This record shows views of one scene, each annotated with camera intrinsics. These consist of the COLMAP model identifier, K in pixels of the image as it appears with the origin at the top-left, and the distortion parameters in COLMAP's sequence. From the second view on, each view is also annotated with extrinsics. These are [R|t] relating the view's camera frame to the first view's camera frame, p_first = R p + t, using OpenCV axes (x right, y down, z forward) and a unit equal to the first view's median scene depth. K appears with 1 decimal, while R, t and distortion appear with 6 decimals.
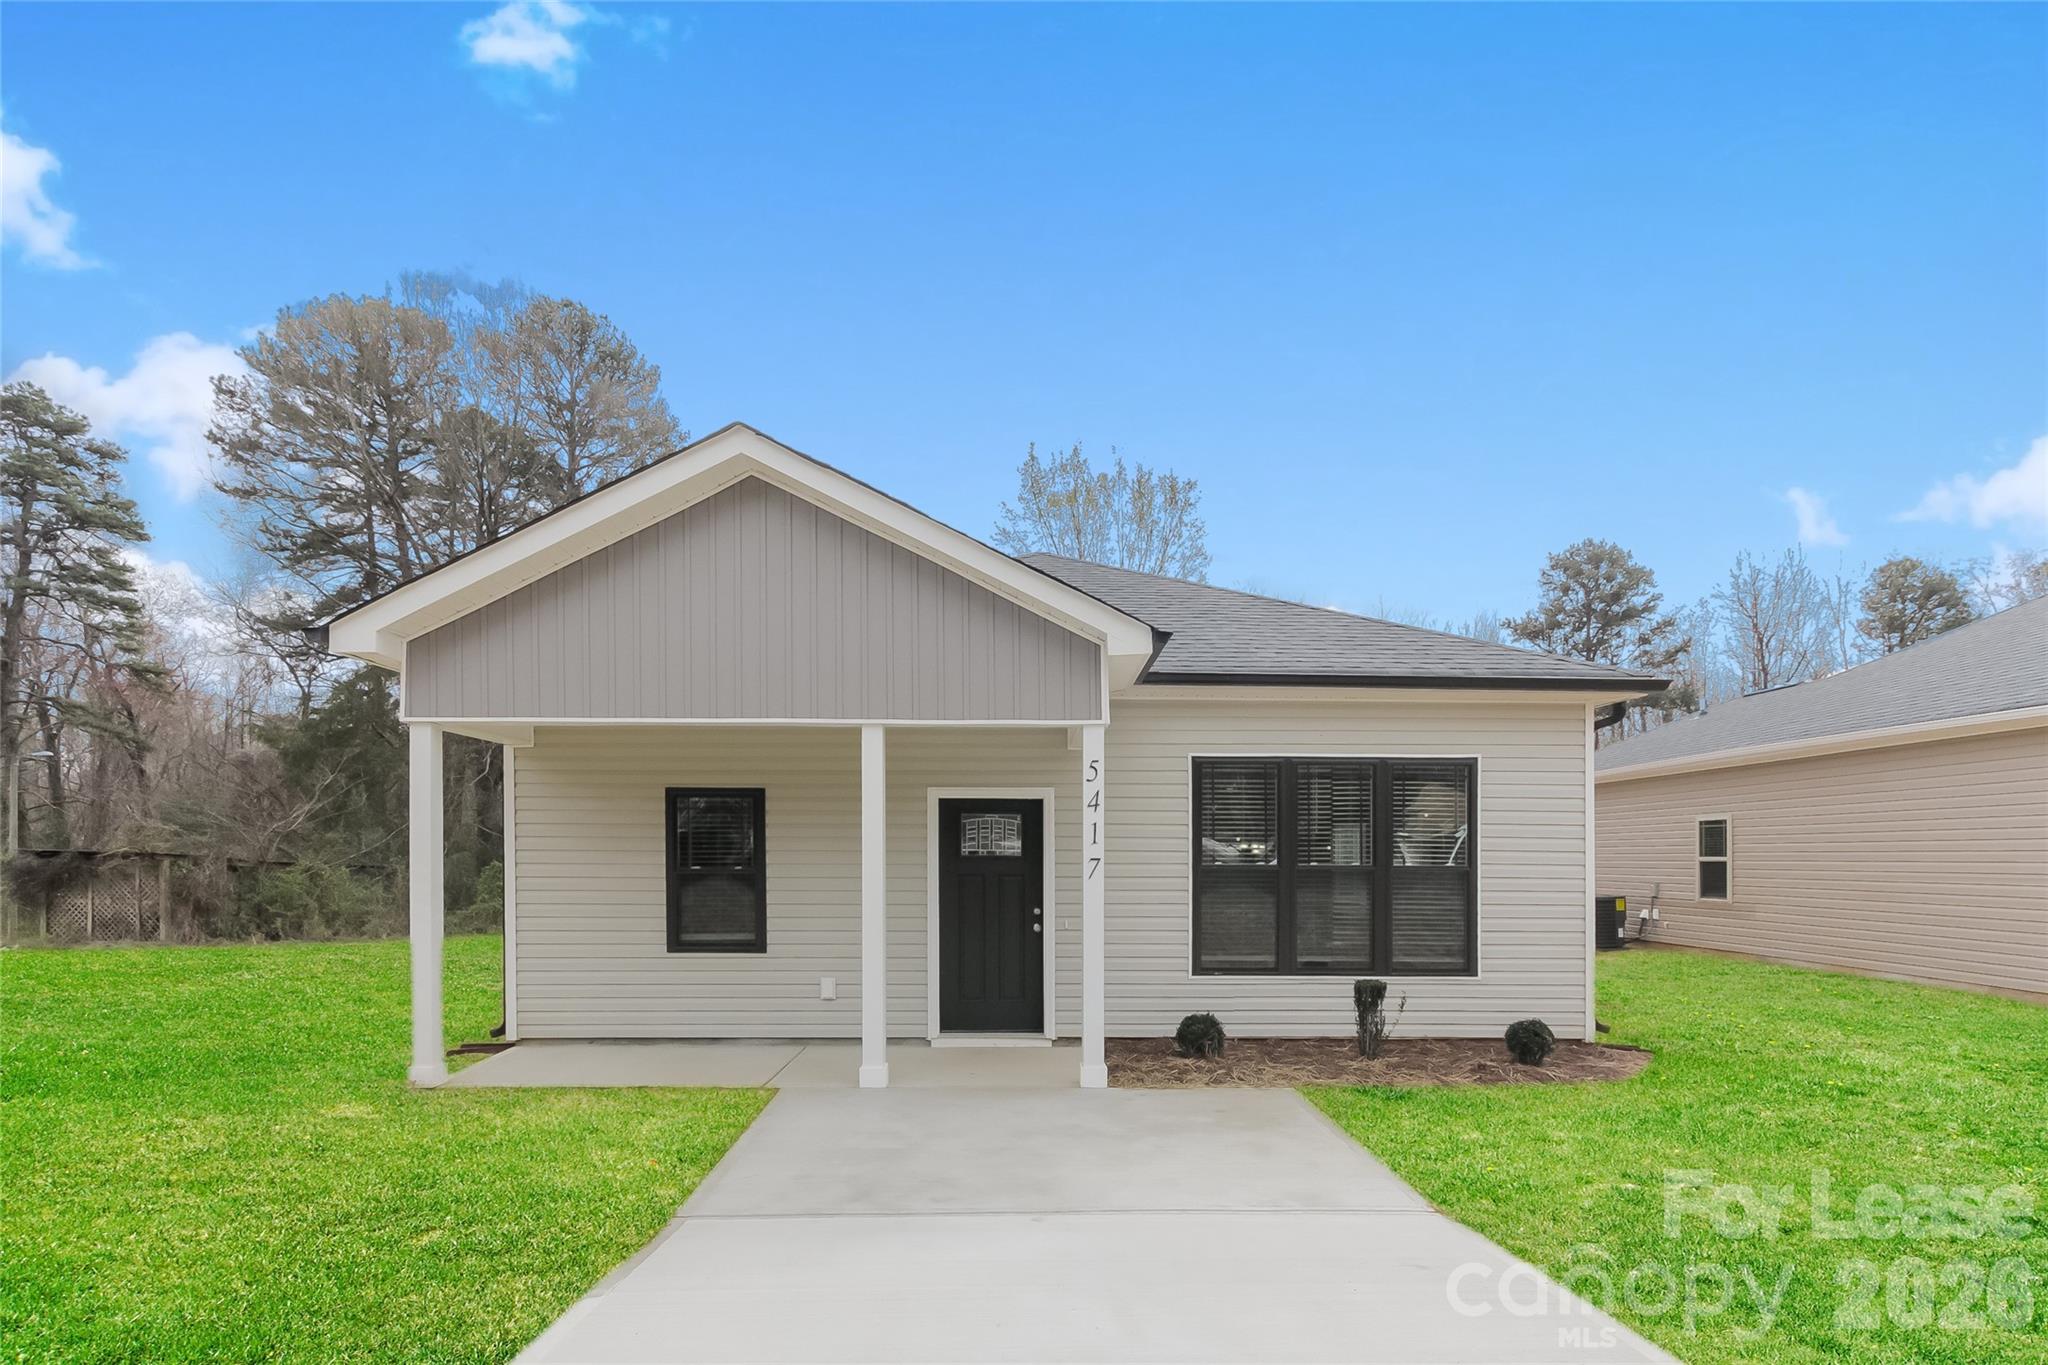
lens RADIAL K [[974.6, 0, 1039.6], [0, 974.6, 686.4], [0, 0, 1]] dist [0.012756, 0.001061]
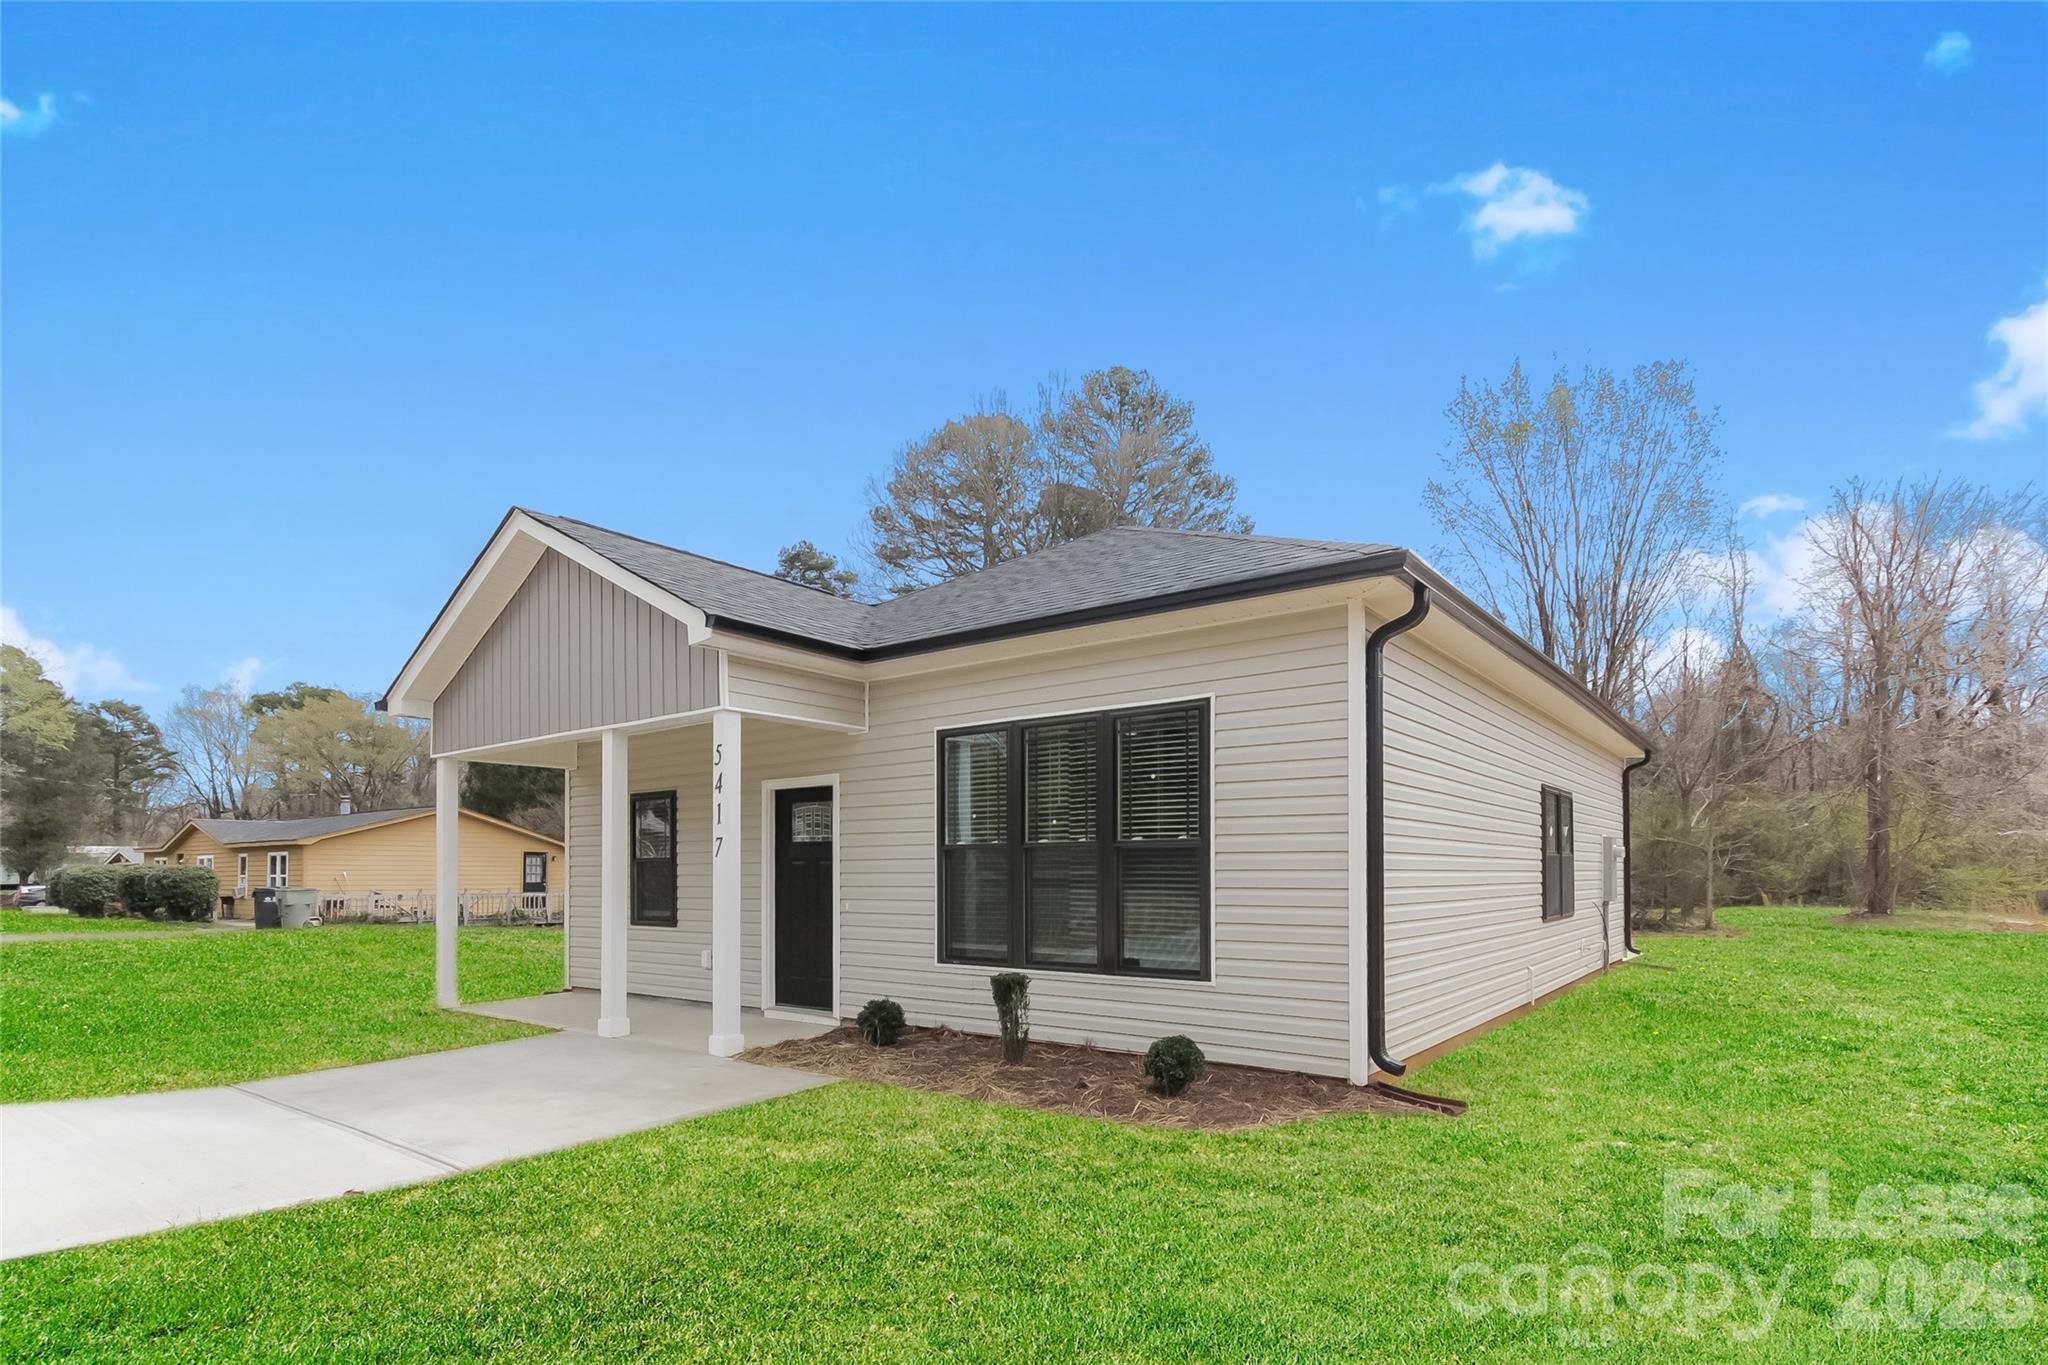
lens RADIAL K [[974.6, 0, 956.2], [0, 974.6, 677.8], [0, 0, 1]] dist [0.012756, 0.001061]
pose [[0.791153, -0.123931, -0.598931, 0.388824], [0.111581, 0.992068, -0.057888, 0.040845], [0.601354, -0.021031, 0.798706, 0.134470]]
